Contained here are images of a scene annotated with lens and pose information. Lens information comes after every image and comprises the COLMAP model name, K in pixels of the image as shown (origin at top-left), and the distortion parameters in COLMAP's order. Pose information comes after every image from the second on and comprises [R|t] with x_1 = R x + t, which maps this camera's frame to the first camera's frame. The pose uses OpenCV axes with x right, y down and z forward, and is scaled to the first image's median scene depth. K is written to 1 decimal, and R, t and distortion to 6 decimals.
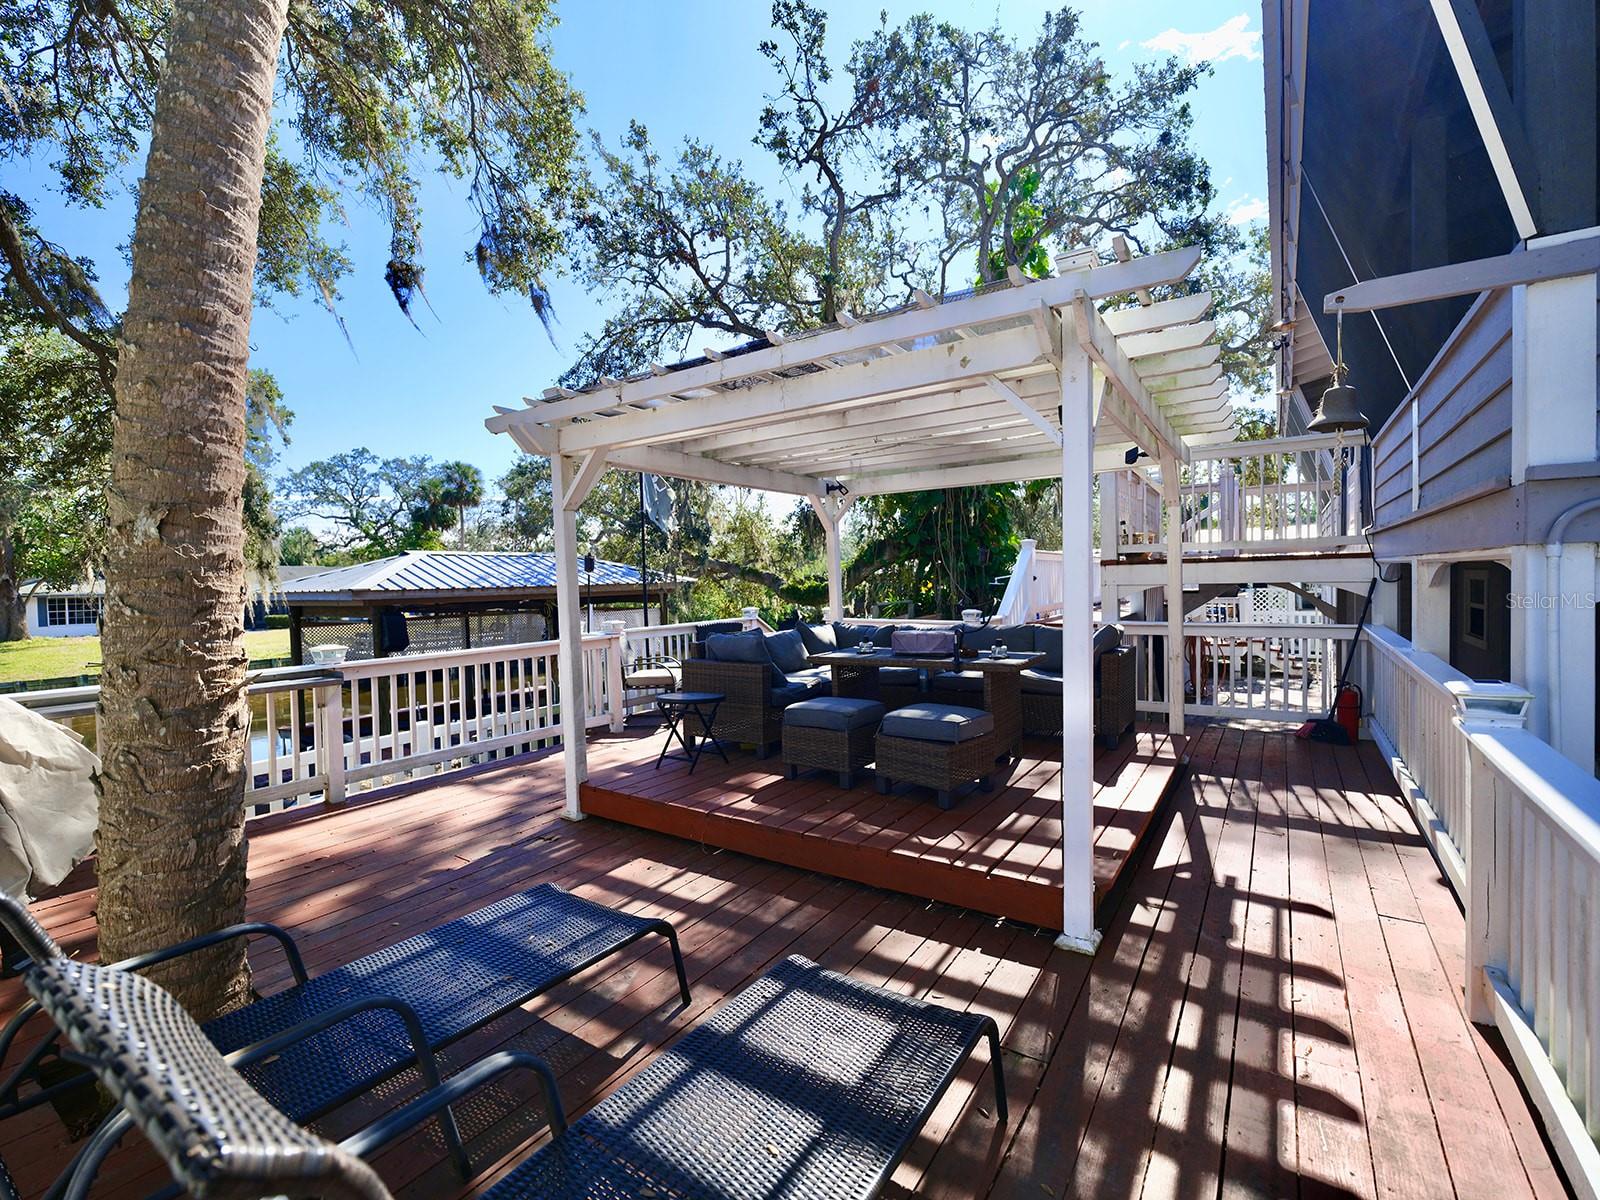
lens RADIAL K [[724.1, 0, 800.0], [0, 724.1, 600.0], [0, 0, 1]] dist [-0.003105, 0.000594]
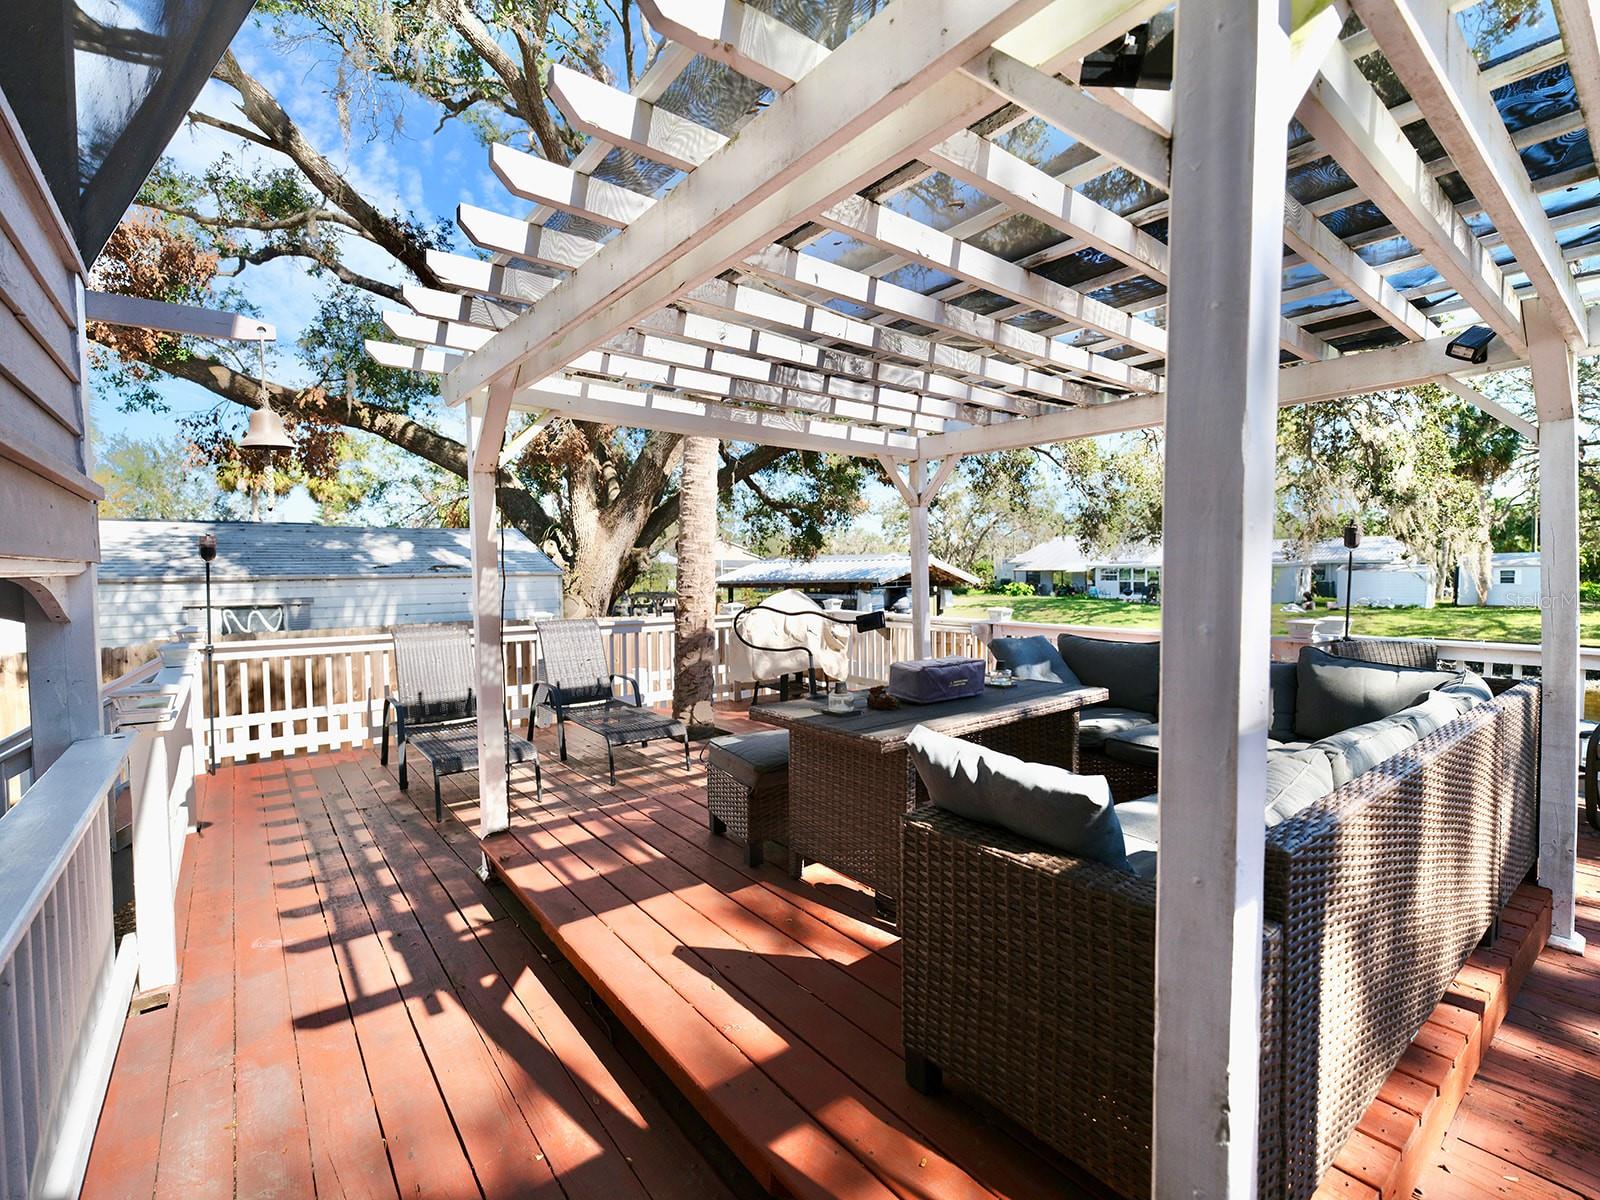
lens RADIAL K [[724.1, 0, 800.0], [0, 724.1, 600.0], [0, 0, 1]] dist [-0.003105, 0.000594]
pose [[-0.312139, 0.065210, -0.947796, 1.206152], [-0.008961, 0.997395, 0.071574, -0.075936], [0.949994, 0.030834, -0.310742, 1.651091]]
